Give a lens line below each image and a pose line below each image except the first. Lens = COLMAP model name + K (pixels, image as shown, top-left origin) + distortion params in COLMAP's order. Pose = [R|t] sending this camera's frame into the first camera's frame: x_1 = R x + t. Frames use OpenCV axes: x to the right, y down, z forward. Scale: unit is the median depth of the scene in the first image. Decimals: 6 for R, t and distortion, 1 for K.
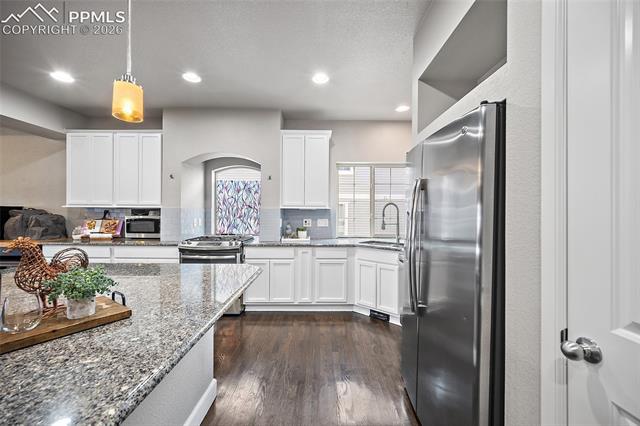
lens RADIAL K [[253.2, 0, 321.7], [0, 253.2, 210.7], [0, 0, 1]] dist [0.000205, -0.000027]
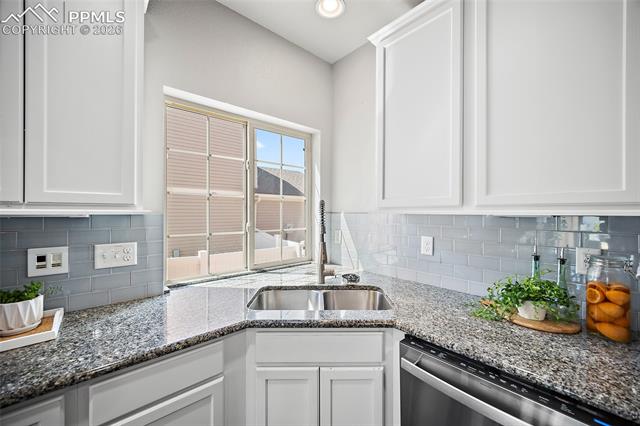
lens RADIAL K [[253.2, 0, 321.7], [0, 253.2, 210.7], [0, 0, 1]] dist [0.000205, -0.000027]
pose [[0.748578, 0.002433, 0.663043, -0.015804], [-0.002067, 0.999997, -0.001335, -0.011507], [-0.663044, -0.000371, 0.748580, 0.611572]]
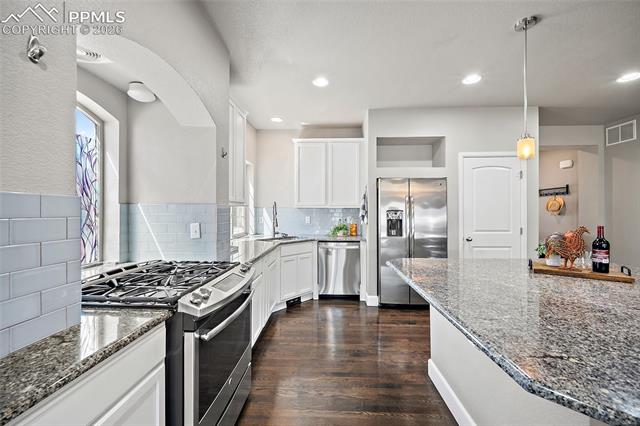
lens RADIAL K [[253.2, 0, 321.7], [0, 253.2, 210.7], [0, 0, 1]] dist [0.000205, -0.000027]
pose [[0.036020, -0.001084, 0.999350, -0.776140], [-0.007469, 0.999971, 0.001353, 0.002909], [-0.999323, -0.007513, 0.036011, 0.713167]]
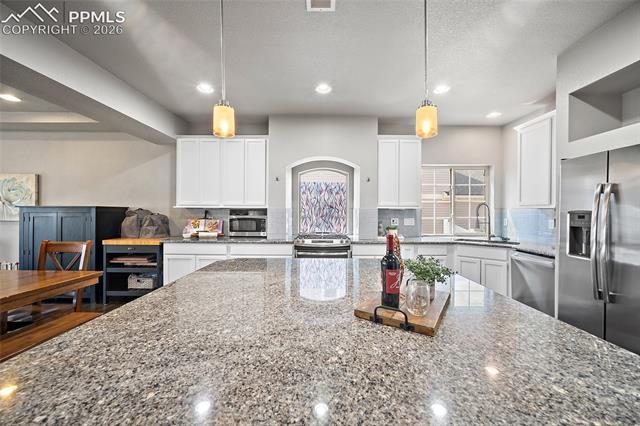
lens RADIAL K [[253.2, 0, 321.7], [0, 253.2, 210.7], [0, 0, 1]] dist [0.000205, -0.000027]
pose [[0.999977, -0.001923, -0.006430, -0.380797], [0.001938, 0.999995, 0.002365, -0.002612], [0.006425, -0.002378, 0.999977, -0.070350]]
